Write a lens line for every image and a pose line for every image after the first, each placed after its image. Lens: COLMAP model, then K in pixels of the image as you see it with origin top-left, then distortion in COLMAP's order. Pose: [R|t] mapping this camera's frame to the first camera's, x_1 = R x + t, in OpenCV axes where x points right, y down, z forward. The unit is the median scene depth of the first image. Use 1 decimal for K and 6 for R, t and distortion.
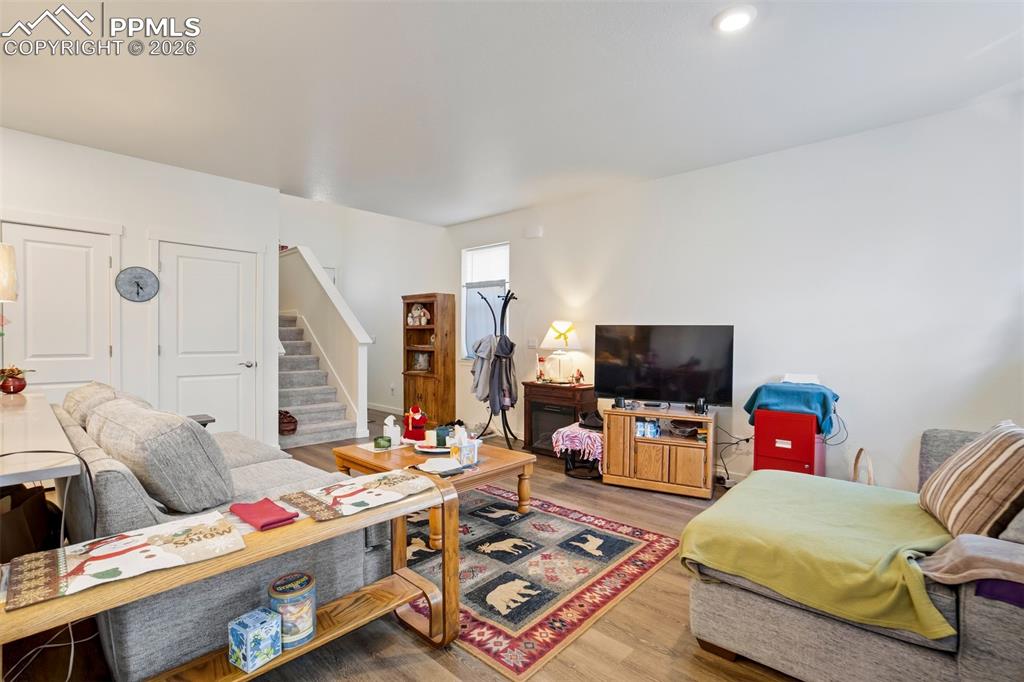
lens RADIAL K [[476.5, 0, 513.8], [0, 476.5, 342.9], [0, 0, 1]] dist [-0.037666, 0.020179]
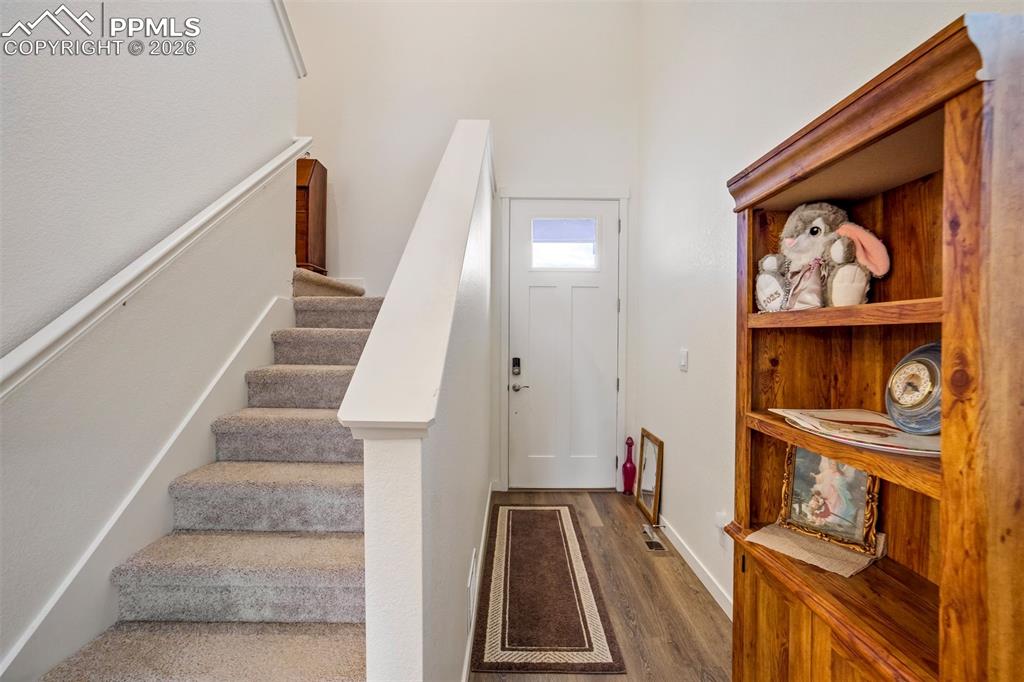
lens RADIAL K [[476.5, 0, 513.8], [0, 476.5, 342.9], [0, 0, 1]] dist [-0.037666, 0.020179]
pose [[0.684194, 0.010298, -0.729227, -0.155640], [-0.014317, 0.999897, 0.000687, -0.023947], [0.729159, 0.009970, 0.684271, 0.842476]]
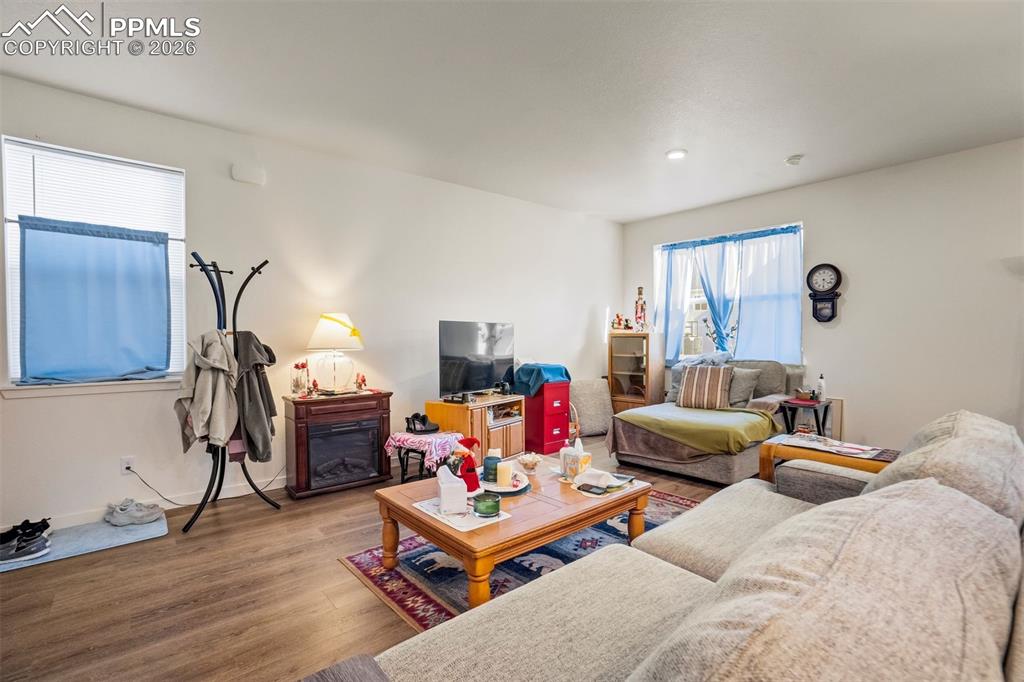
lens RADIAL K [[476.5, 0, 513.8], [0, 476.5, 342.9], [0, 0, 1]] dist [-0.037666, 0.020179]
pose [[0.122984, -0.022140, 0.992162, -0.495495], [0.015227, 0.999676, 0.020420, -0.007162], [-0.992292, 0.012597, 0.123281, 0.494121]]
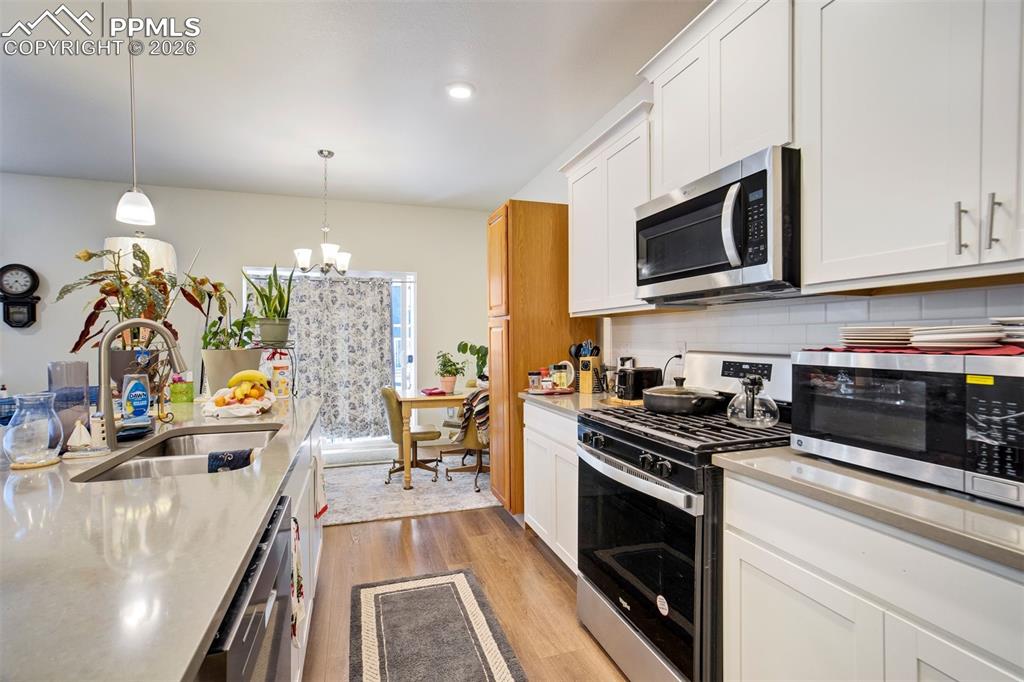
lens RADIAL K [[476.5, 0, 513.8], [0, 476.5, 342.9], [0, 0, 1]] dist [-0.037666, 0.020179]
pose [[-0.878370, -0.008065, 0.477914, -0.652685], [0.002332, 0.999773, 0.021157, -0.008023], [-0.477976, 0.019698, -0.878152, 0.353226]]
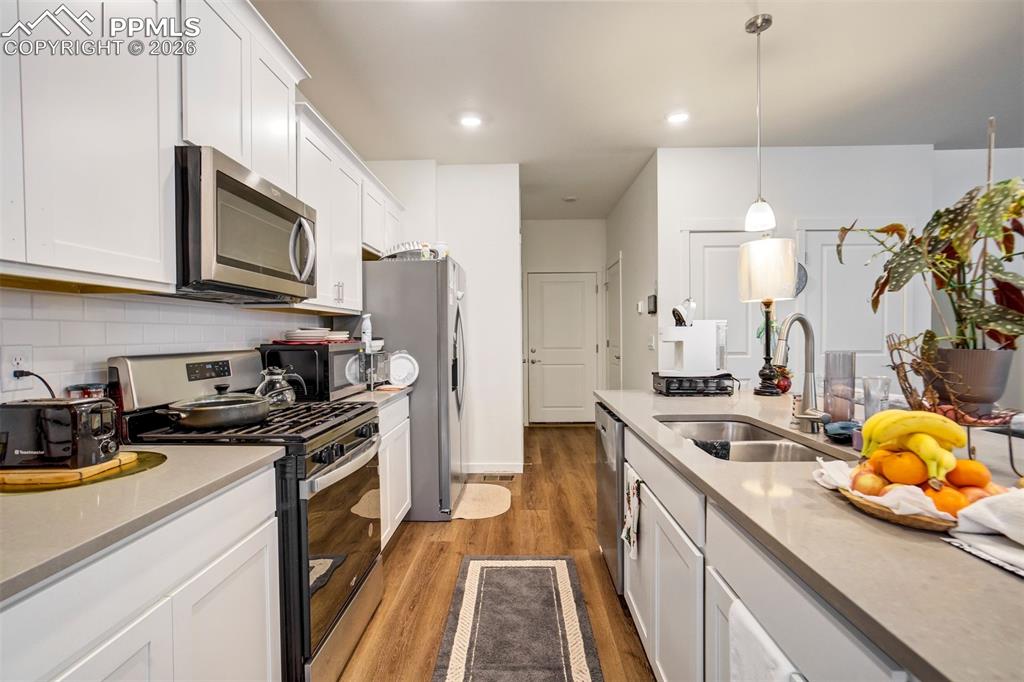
lens RADIAL K [[476.5, 0, 513.8], [0, 476.5, 342.9], [0, 0, 1]] dist [-0.037666, 0.020179]
pose [[0.664771, 0.001076, -0.747046, -0.296011], [0.003560, 0.999983, 0.004608, -0.001124], [0.747039, -0.005723, 0.664756, -0.032137]]
